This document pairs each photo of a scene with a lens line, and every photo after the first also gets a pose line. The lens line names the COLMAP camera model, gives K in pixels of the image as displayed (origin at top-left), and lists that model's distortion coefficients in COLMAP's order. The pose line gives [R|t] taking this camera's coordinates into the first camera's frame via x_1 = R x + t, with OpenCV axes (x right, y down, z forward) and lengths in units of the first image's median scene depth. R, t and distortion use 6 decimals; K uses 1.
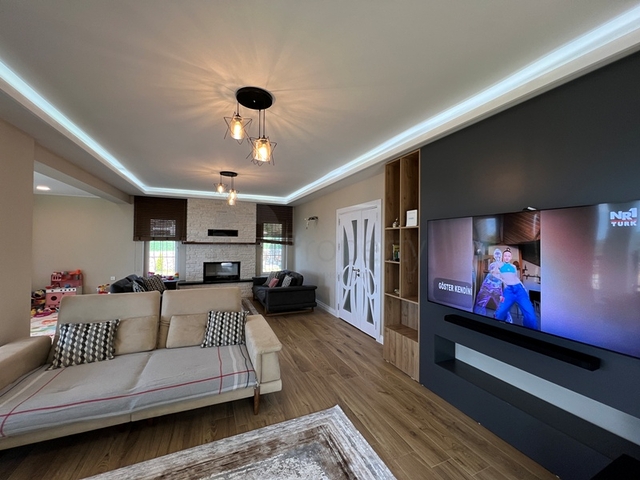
lens RADIAL K [[255.2, 0, 317.6], [0, 255.2, 239.1], [0, 0, 1]] dist [-0.001022, 0.000107]
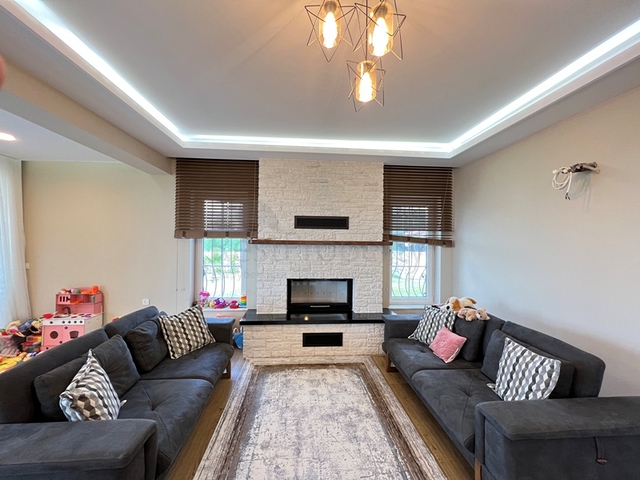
lens RADIAL K [[256.2, 0, 319.4], [0, 256.2, 238.2], [0, 0, 1]] dist [-0.000455, 0.000106]
pose [[0.945542, -0.002584, -0.325490, -0.414131], [0.002579, 0.999997, -0.000448, 0.016133], [0.325490, -0.000416, 0.945545, 1.022958]]
